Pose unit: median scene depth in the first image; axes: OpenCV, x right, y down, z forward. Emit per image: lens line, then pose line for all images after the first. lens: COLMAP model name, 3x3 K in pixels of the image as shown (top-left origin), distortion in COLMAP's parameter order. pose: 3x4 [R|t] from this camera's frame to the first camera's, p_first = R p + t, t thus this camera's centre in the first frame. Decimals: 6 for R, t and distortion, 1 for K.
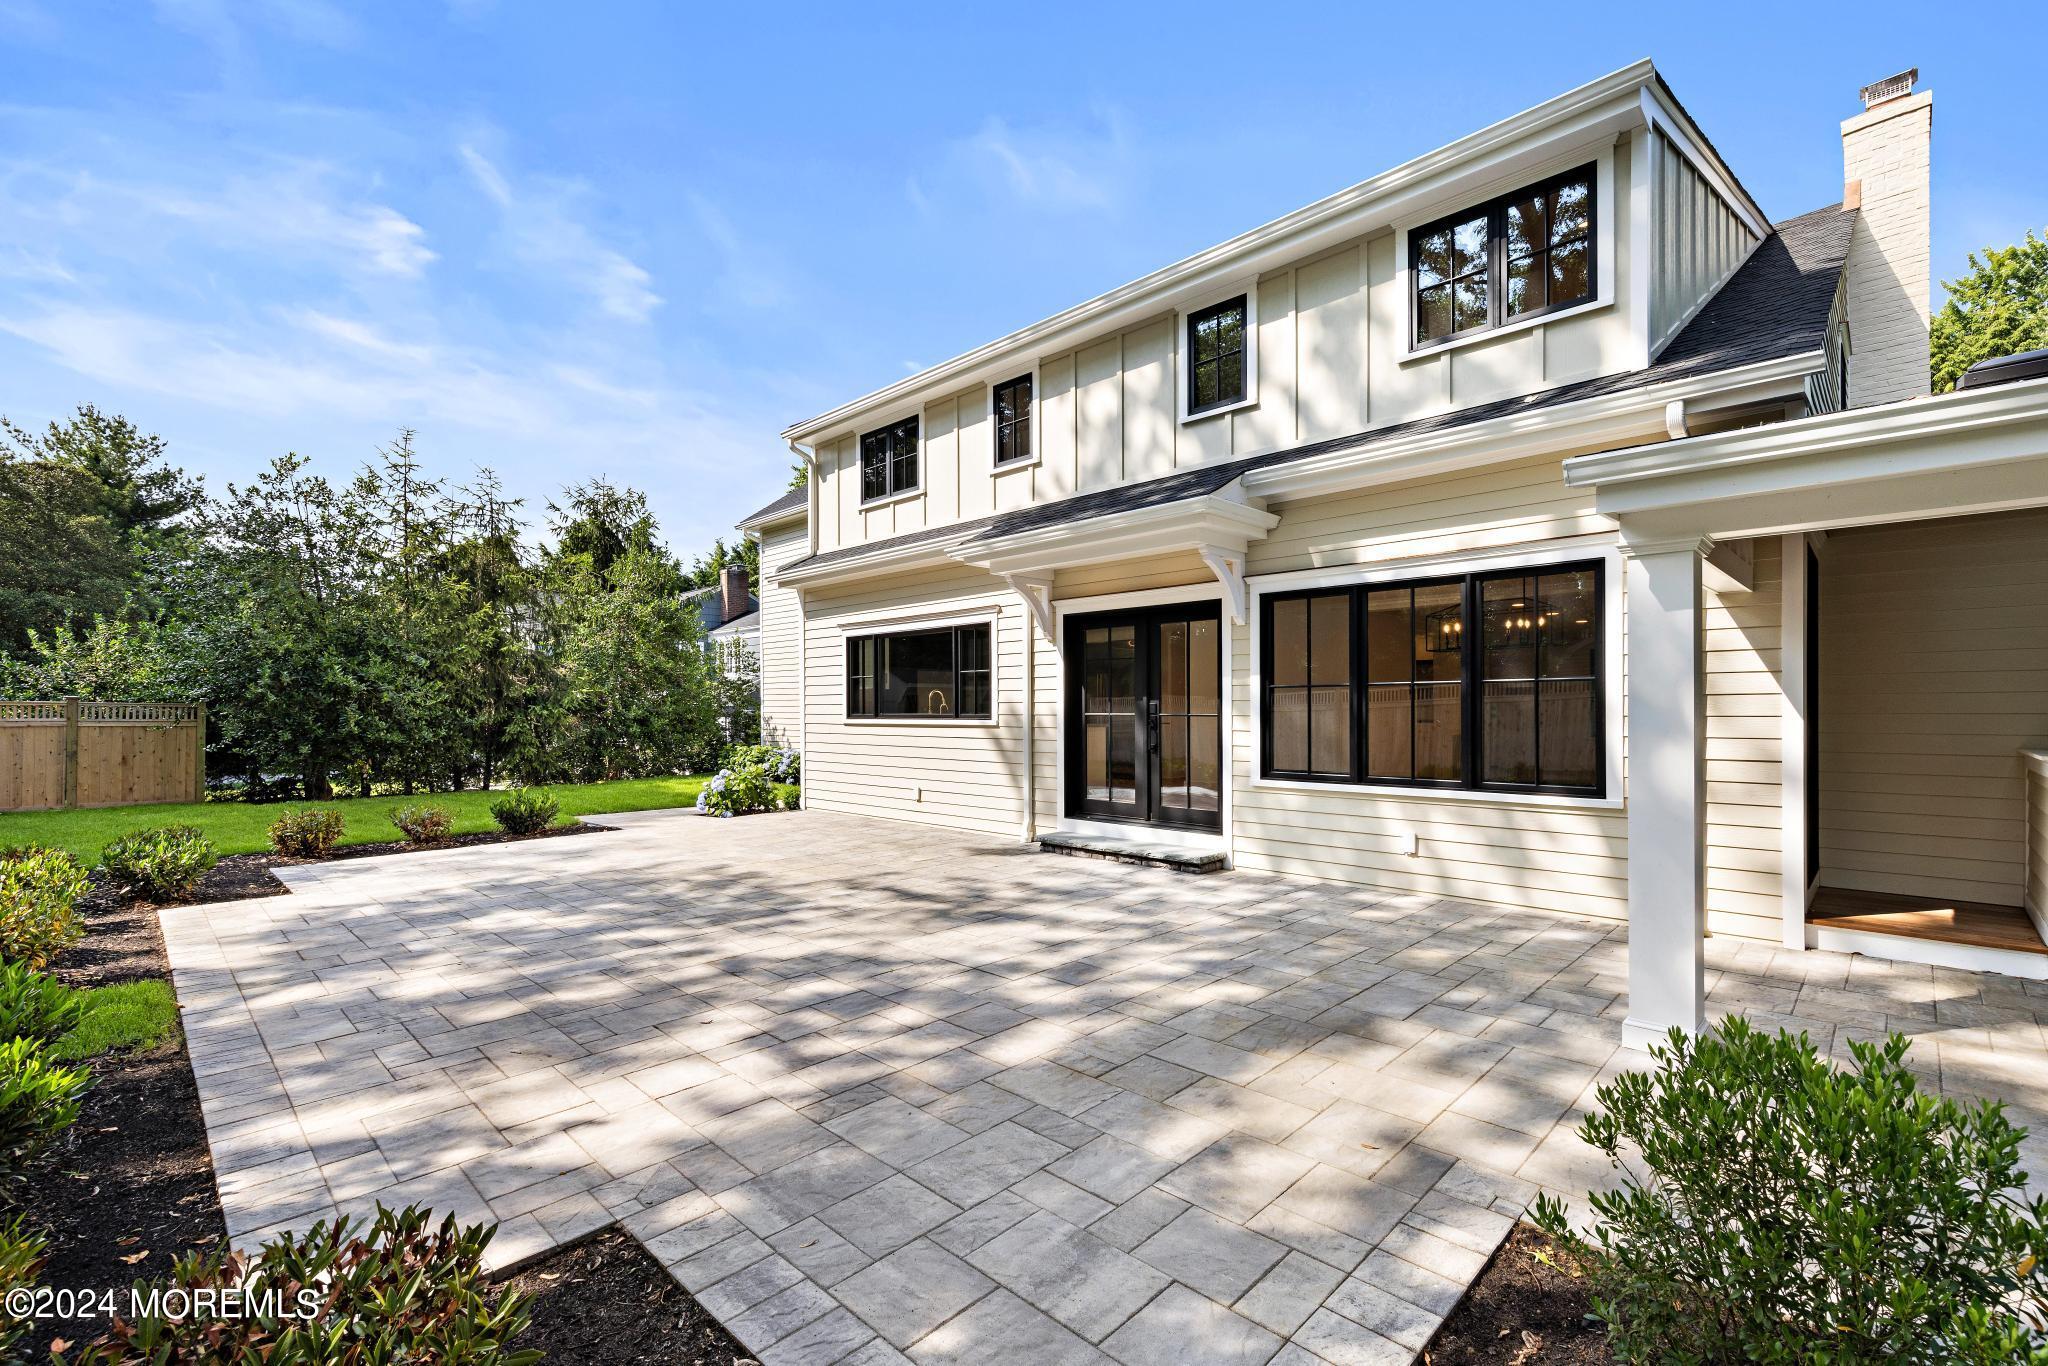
lens RADIAL K [[891.0, 0, 1040.7], [0, 891.0, 706.4], [0, 0, 1]] dist [0.003988, 0.000312]
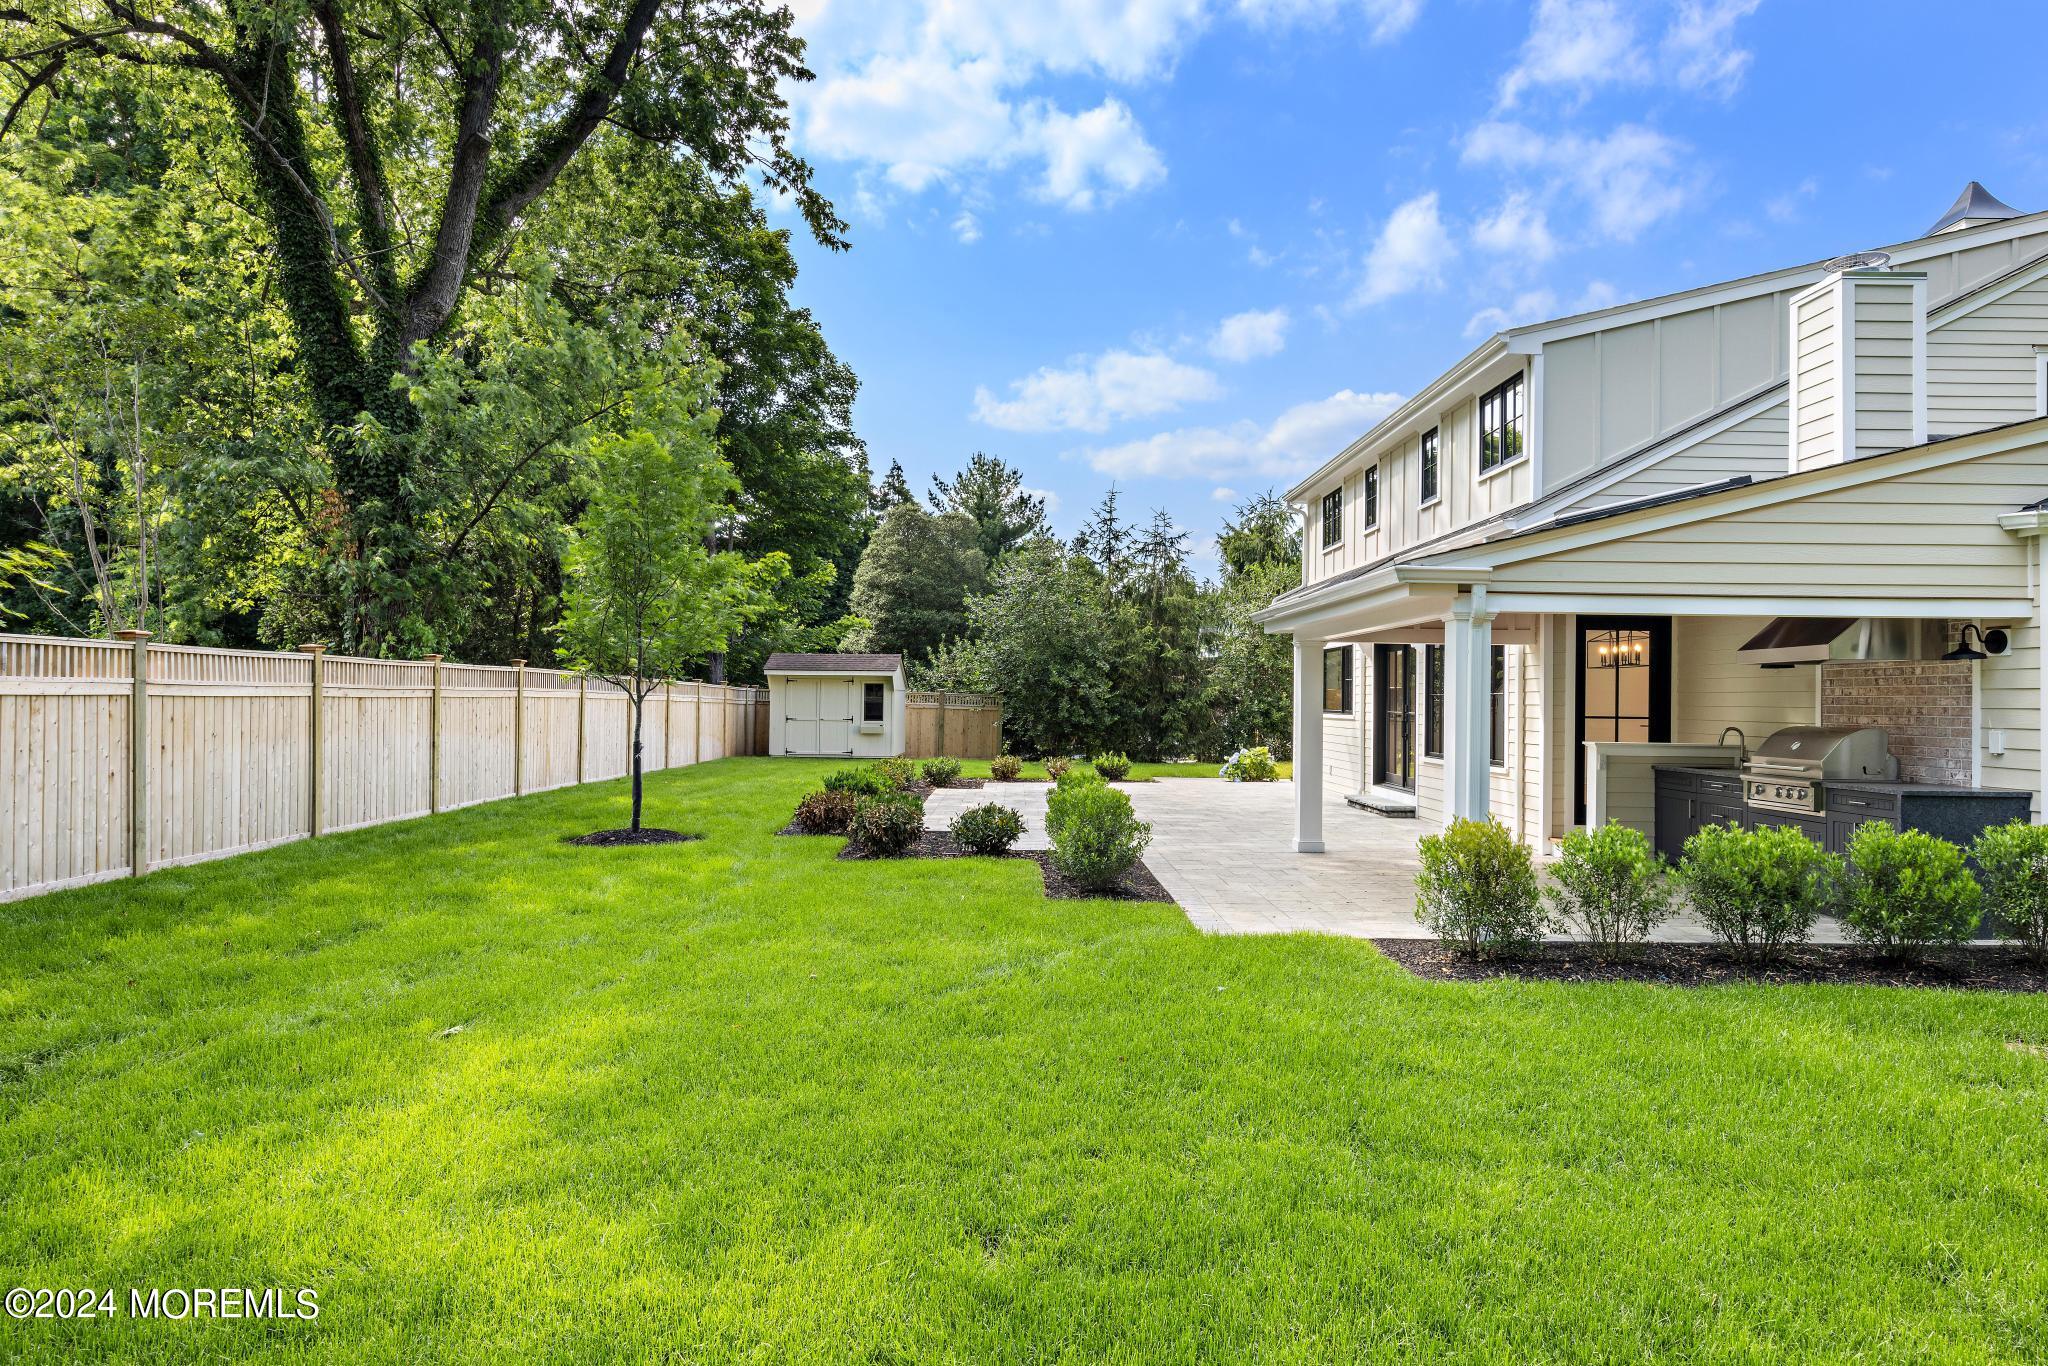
lens RADIAL K [[1234.2, 0, 1024.0], [0, 1234.2, 683.0], [0, 0, 1]] dist [-0.004362, -0.001030]
pose [[0.700902, 0.003965, -0.713247, 0.850662], [-0.013902, 0.999871, -0.008104, -0.011111], [0.713122, 0.015596, 0.700866, -0.630423]]
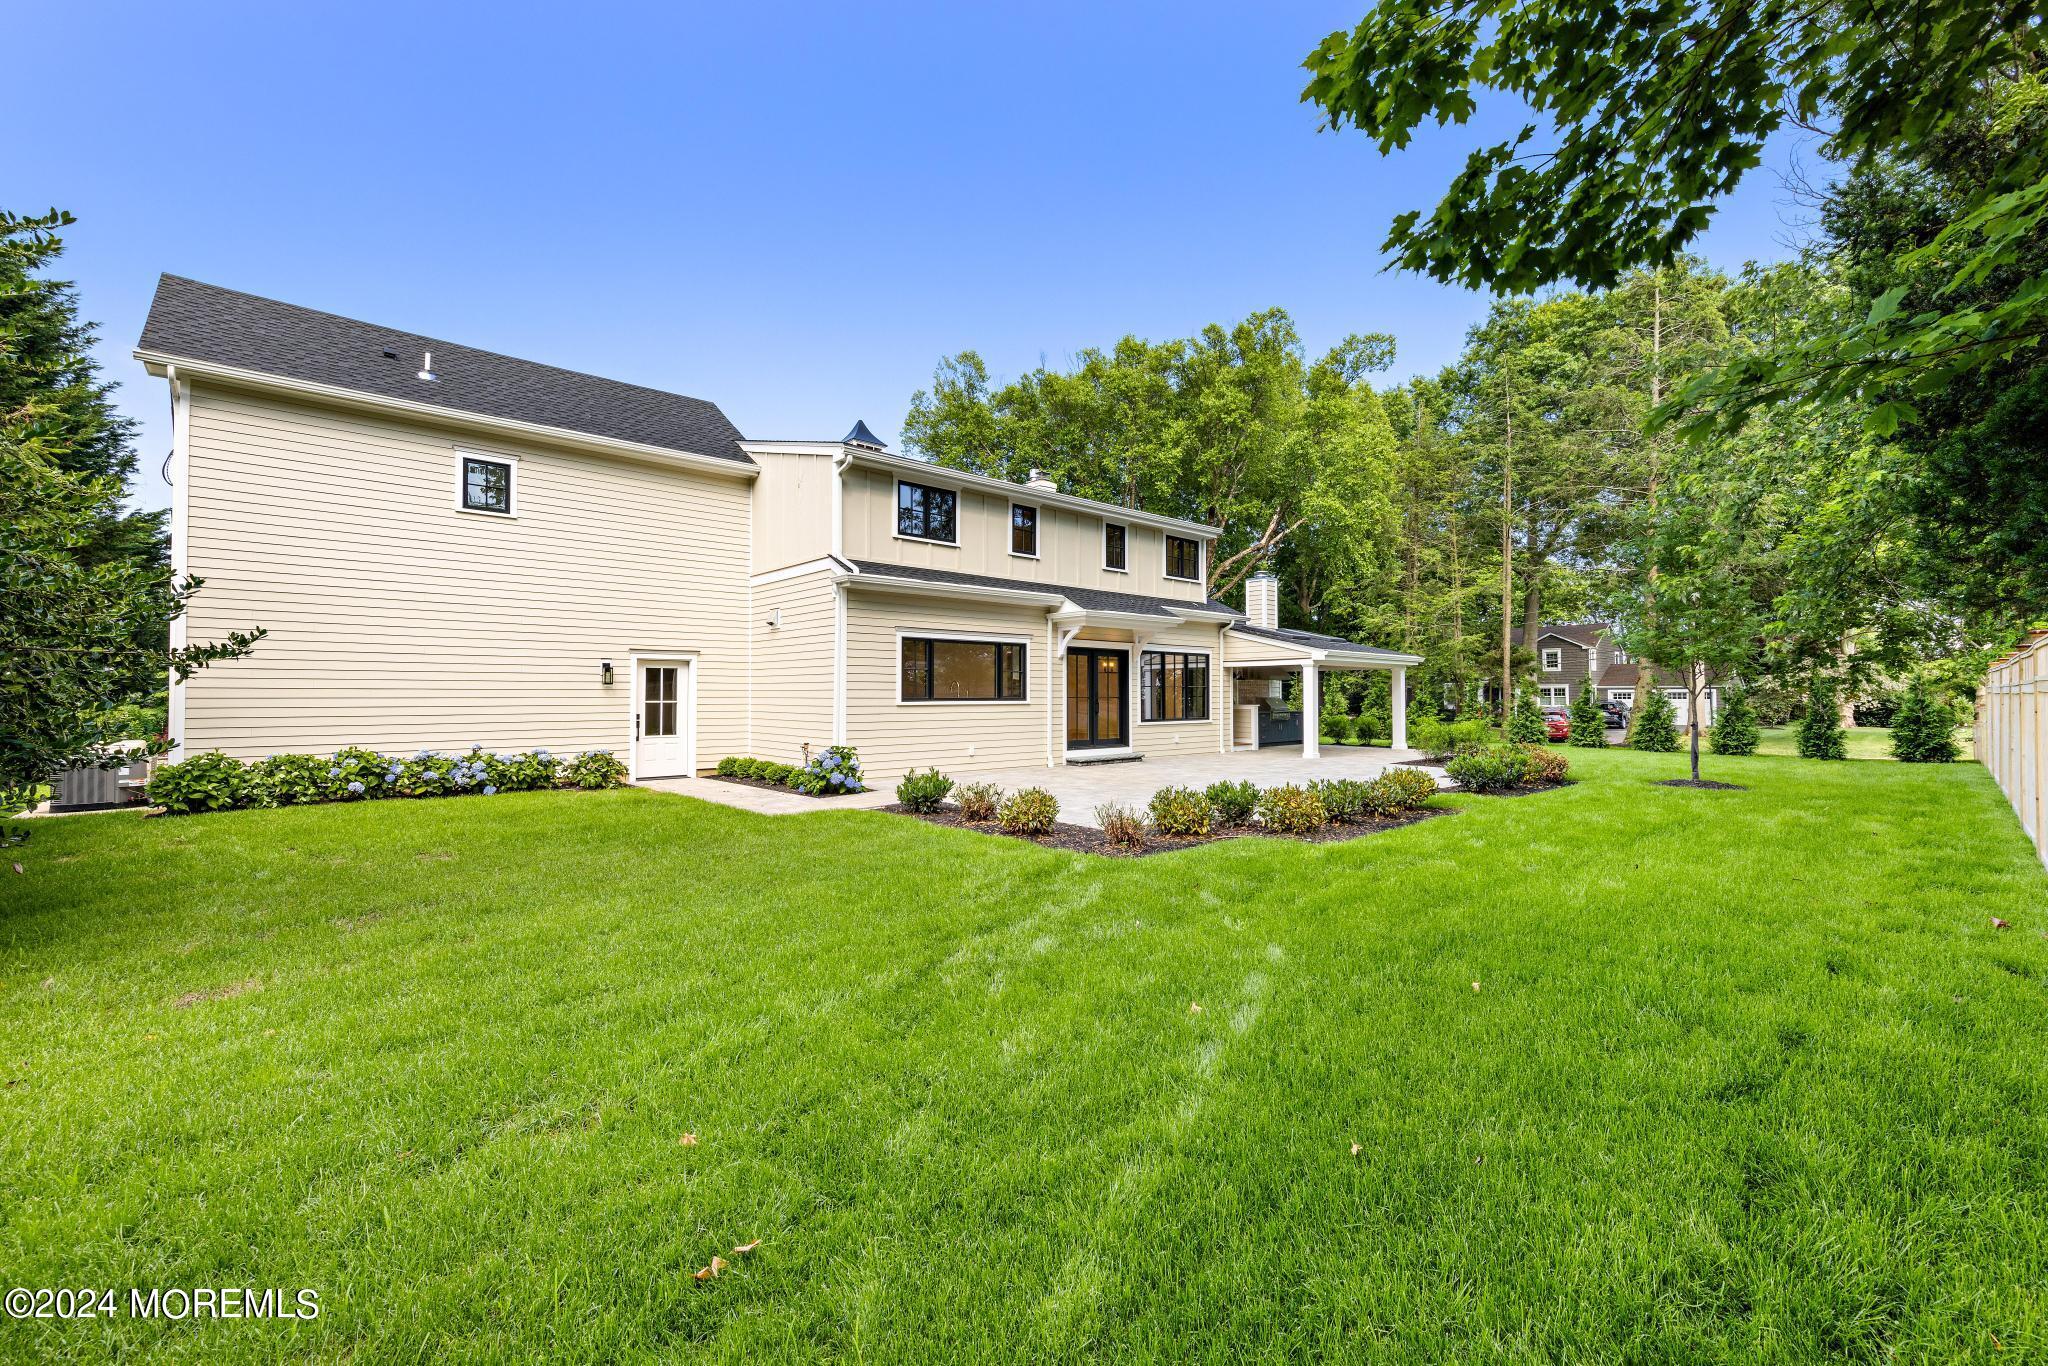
lens RADIAL K [[850.0, 0, 1024.0], [0, 850.0, 683.0], [0, 0, 1]] dist [0.001371, 0.000078]
pose [[0.058652, 0.022044, 0.998035, -1.520149], [0.000876, 0.999755, -0.022133, 0.016397], [-0.998278, 0.002173, 0.058618, 0.811518]]
